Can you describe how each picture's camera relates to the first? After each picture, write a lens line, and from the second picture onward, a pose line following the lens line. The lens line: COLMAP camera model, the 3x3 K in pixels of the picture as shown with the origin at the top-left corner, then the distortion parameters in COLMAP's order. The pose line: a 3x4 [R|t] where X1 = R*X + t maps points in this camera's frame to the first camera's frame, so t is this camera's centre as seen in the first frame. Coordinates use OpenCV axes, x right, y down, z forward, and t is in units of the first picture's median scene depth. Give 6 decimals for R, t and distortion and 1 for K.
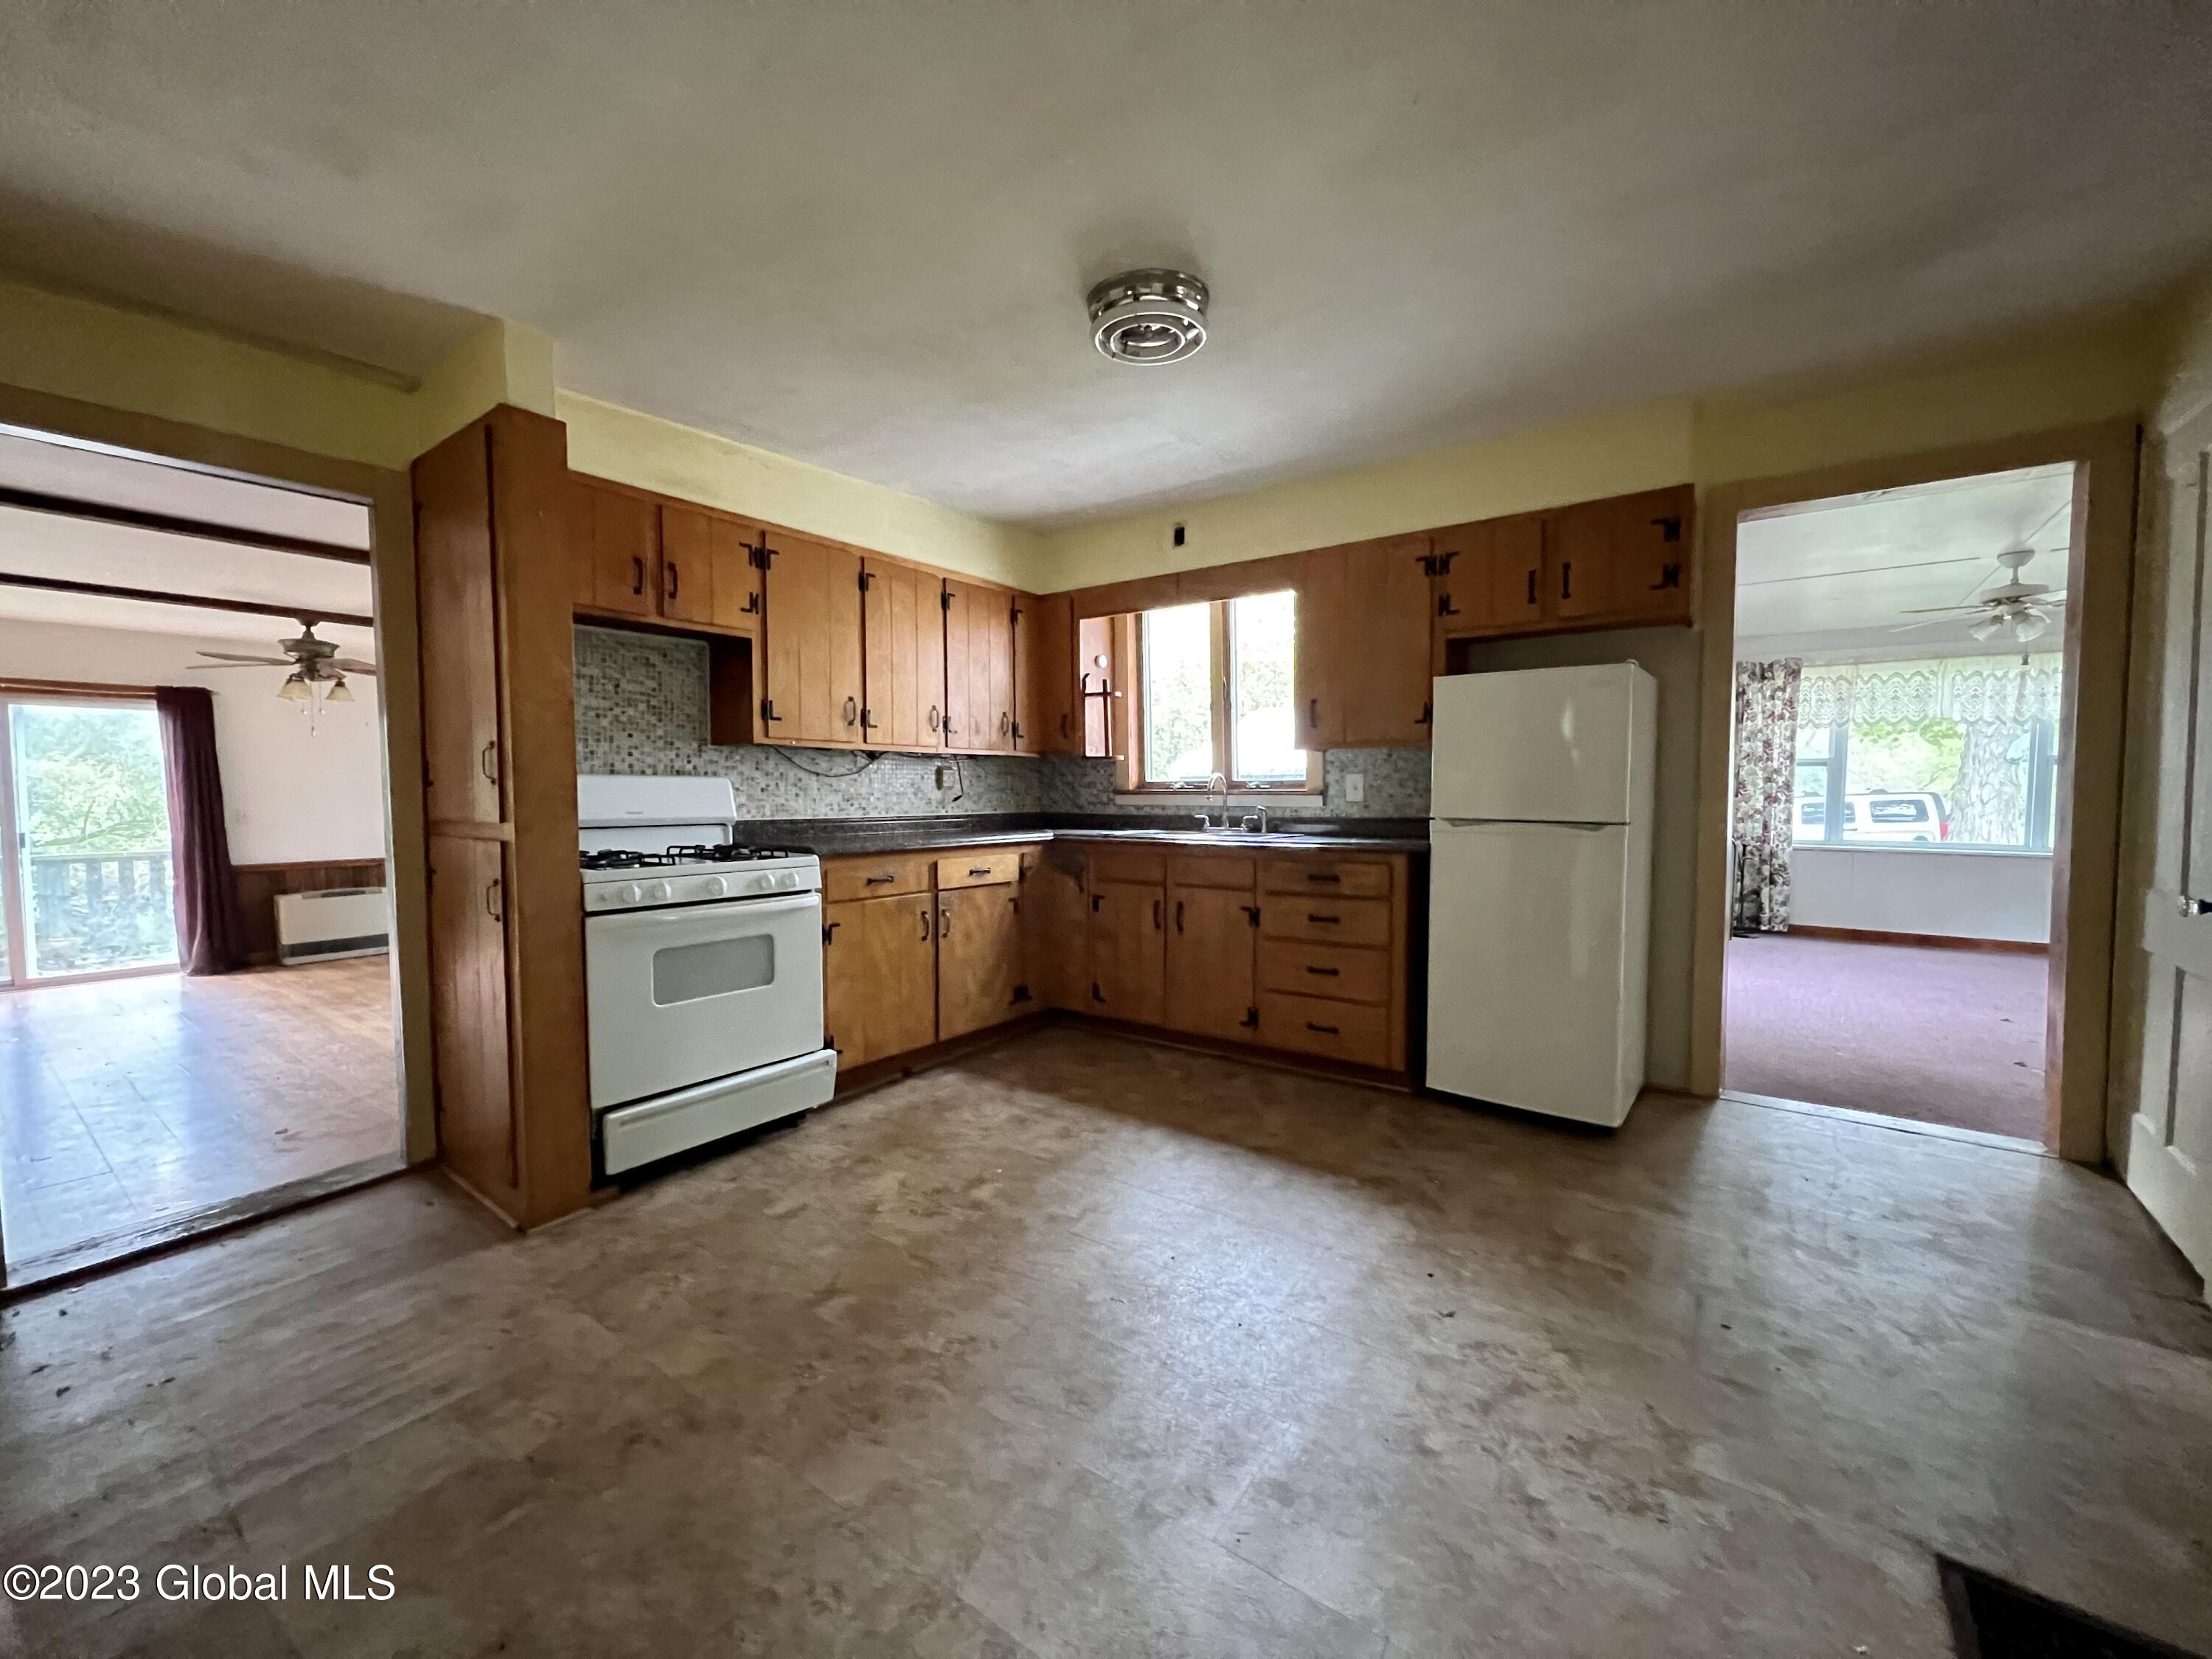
lens RADIAL K [[884.5, 0, 1112.9], [0, 884.5, 831.6], [0, 0, 1]] dist [-0.000596, 0.000317]
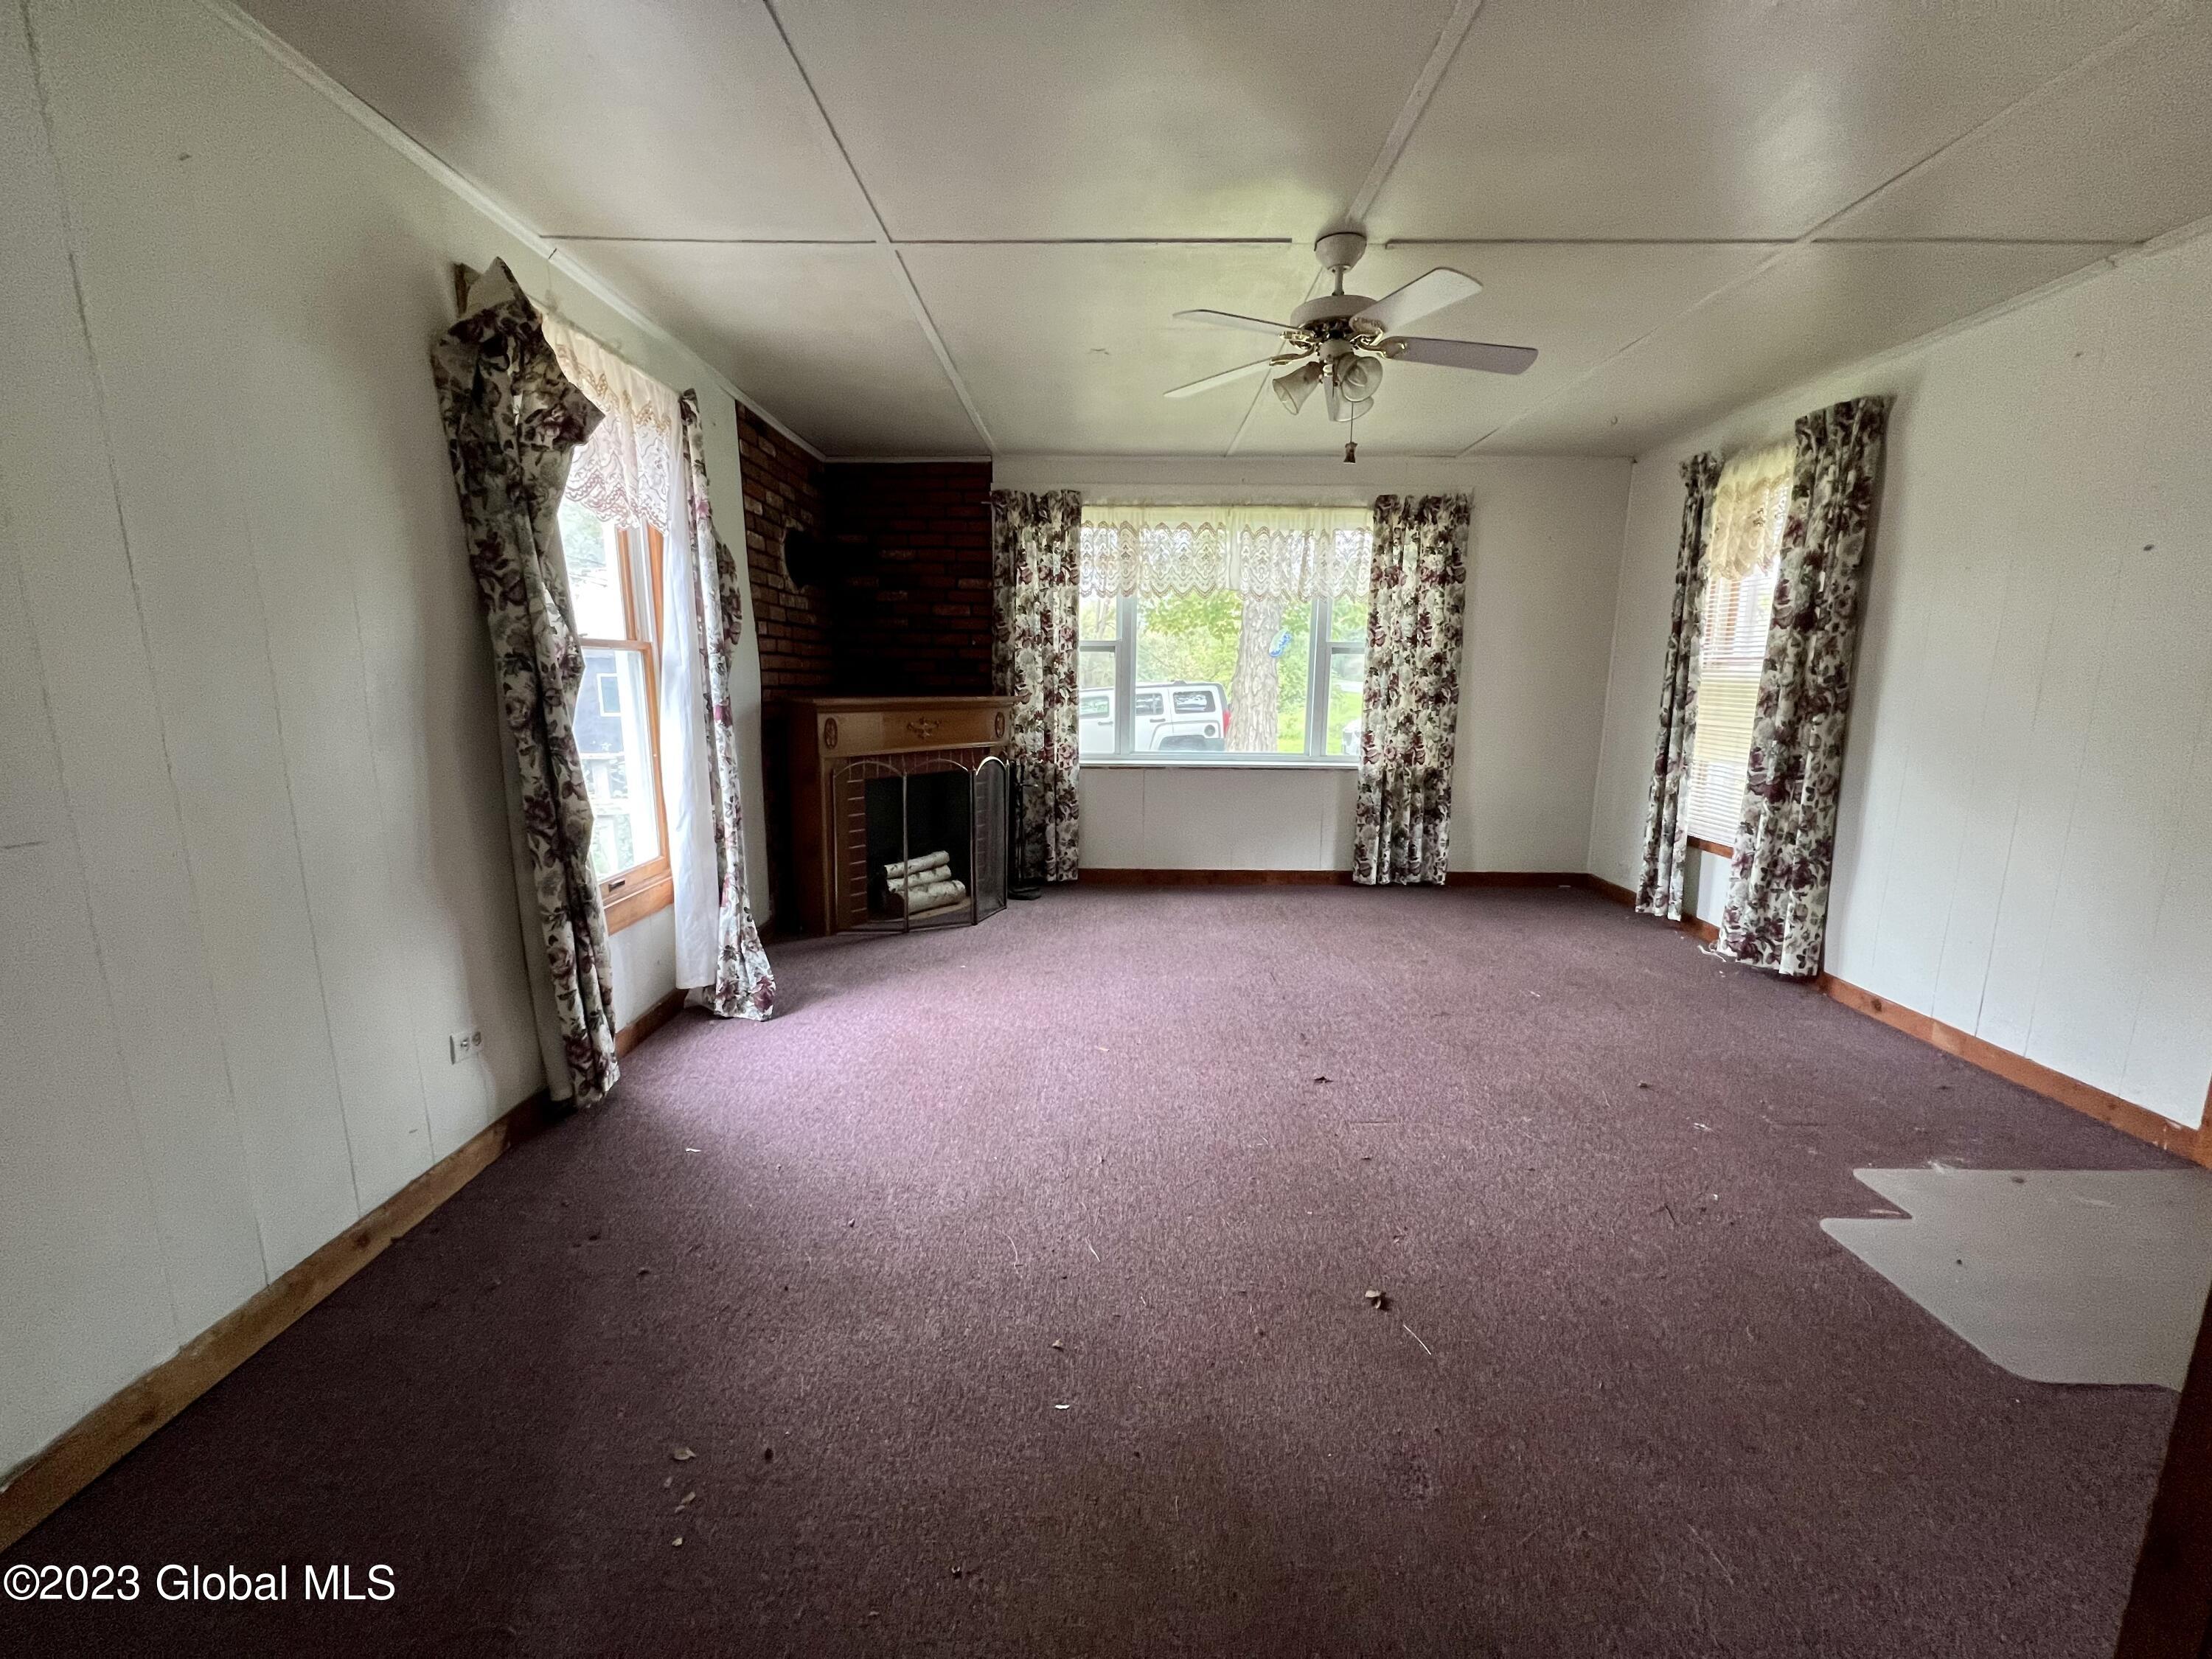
lens RADIAL K [[891.2, 0, 1105.4], [0, 891.2, 837.1], [0, 0, 1]] dist [-0.001329, 0.000217]
pose [[0.810834, -0.099691, 0.576723, 0.358157], [0.025291, 0.990434, 0.135646, -0.022126], [-0.584729, -0.095400, 0.805599, 0.393125]]
